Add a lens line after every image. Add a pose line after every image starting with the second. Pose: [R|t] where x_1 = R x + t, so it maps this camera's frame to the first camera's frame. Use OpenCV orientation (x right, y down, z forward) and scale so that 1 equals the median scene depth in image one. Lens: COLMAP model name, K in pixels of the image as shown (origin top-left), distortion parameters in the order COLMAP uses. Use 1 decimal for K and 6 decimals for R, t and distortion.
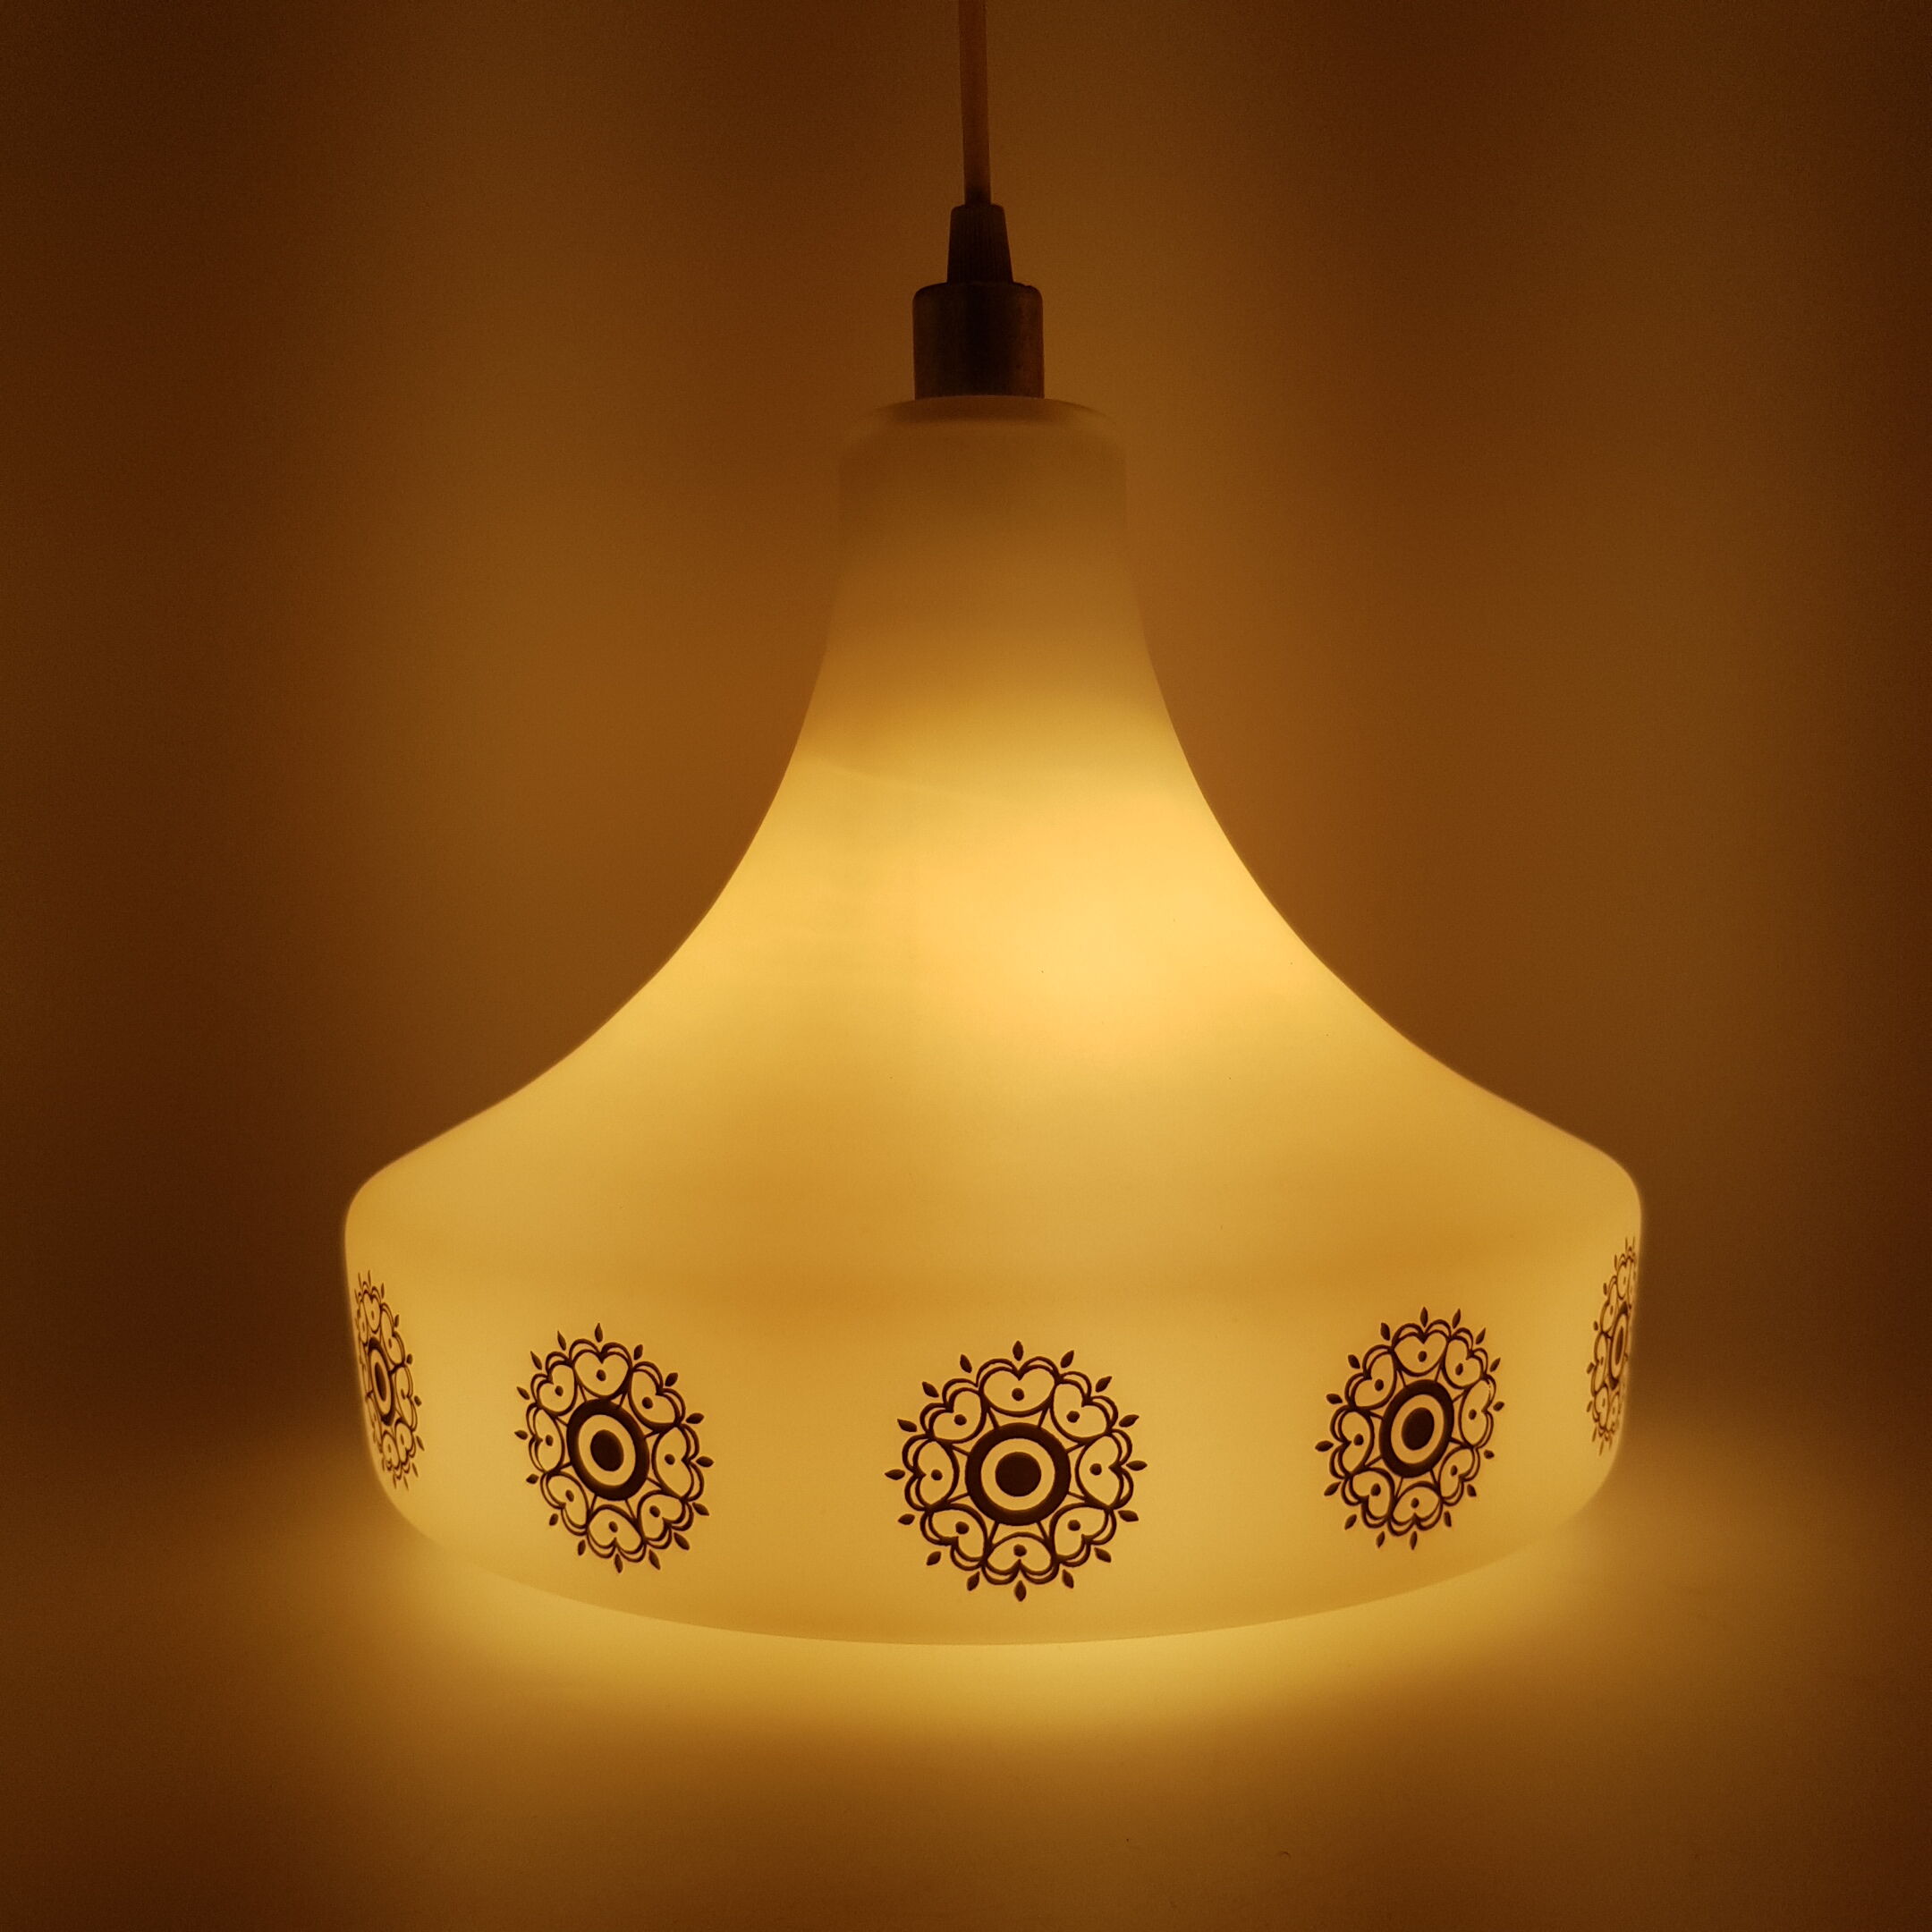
lens RADIAL K [[2030.8, 0, 1004.8], [0, 2030.8, 905.3], [0, 0, 1]] dist [0.165267, -0.393316]
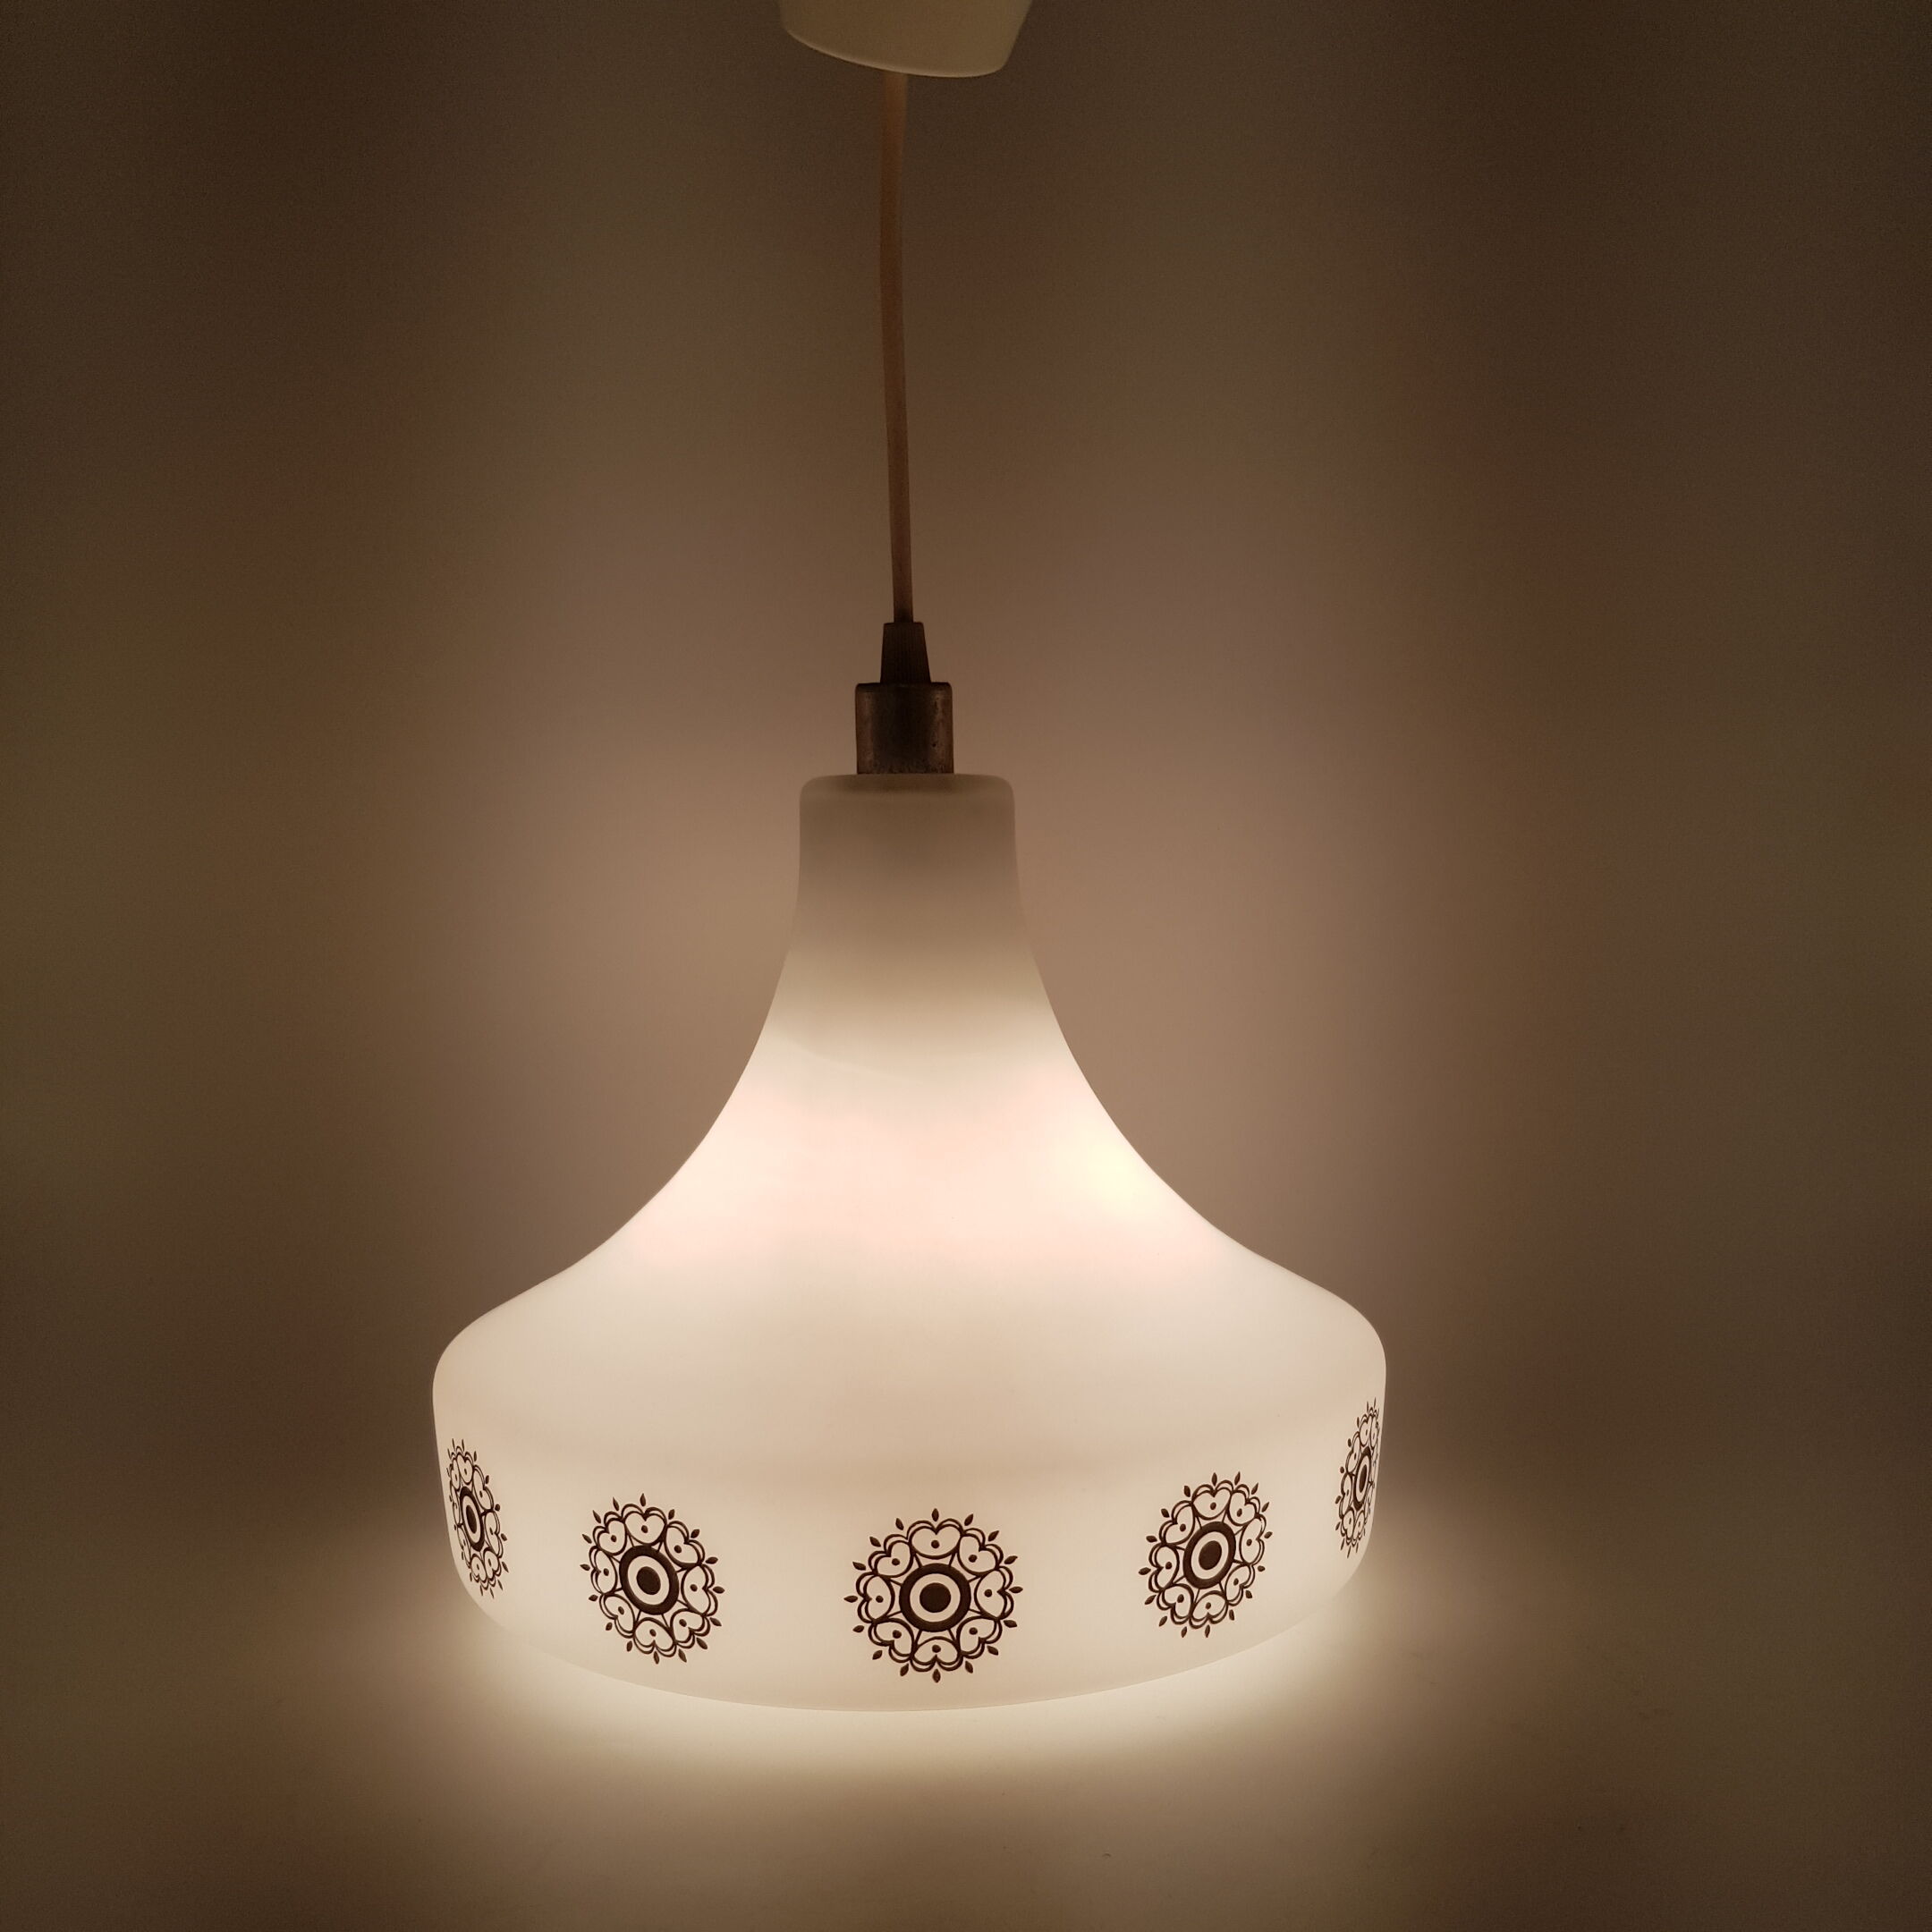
lens RADIAL K [[2020.5, 0, 1002.5], [0, 2020.5, 940.8], [0, 0, 1]] dist [0.163294, -0.373488]
pose [[0.999064, -0.001177, 0.043249, -0.007802], [-0.000070, 0.999585, 0.028806, -0.225017], [-0.043265, -0.028782, 0.998649, -0.432203]]
